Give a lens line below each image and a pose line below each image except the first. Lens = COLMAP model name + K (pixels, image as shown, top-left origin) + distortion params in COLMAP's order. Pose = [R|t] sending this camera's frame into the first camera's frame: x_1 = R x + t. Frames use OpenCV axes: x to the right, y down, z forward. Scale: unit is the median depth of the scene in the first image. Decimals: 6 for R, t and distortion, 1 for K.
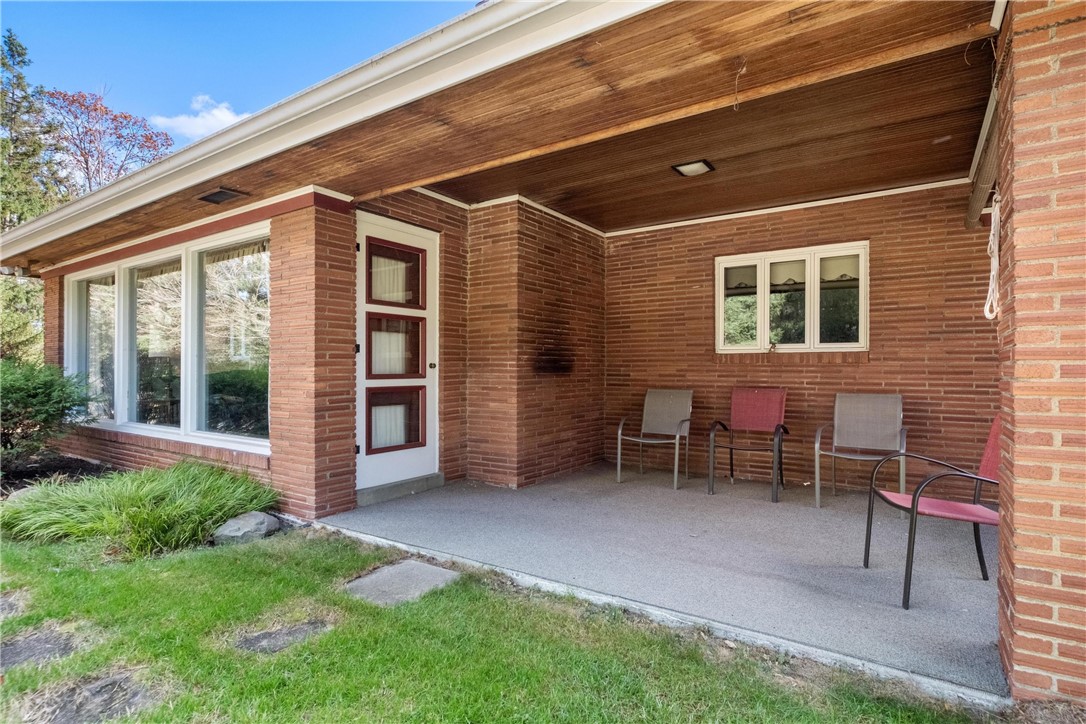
lens RADIAL K [[539.6, 0, 540.5], [0, 539.6, 364.6], [0, 0, 1]] dist [-0.002381, -0.000578]
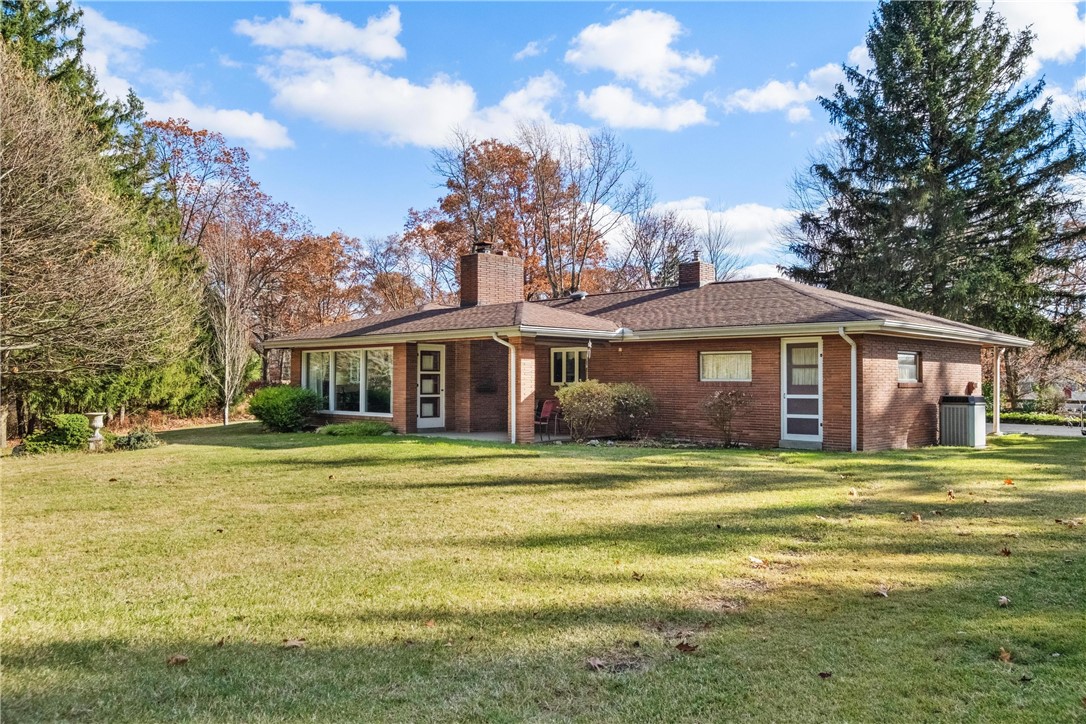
lens RADIAL K [[848.1, 0, 543.8], [0, 848.1, 364.8], [0, 0, 1]] dist [0.000415, -0.000420]
pose [[0.981754, -0.000992, -0.190152, 1.254856], [-0.001649, 0.999904, -0.013734, -0.075786], [0.190147, 0.013798, 0.981659, -3.528322]]
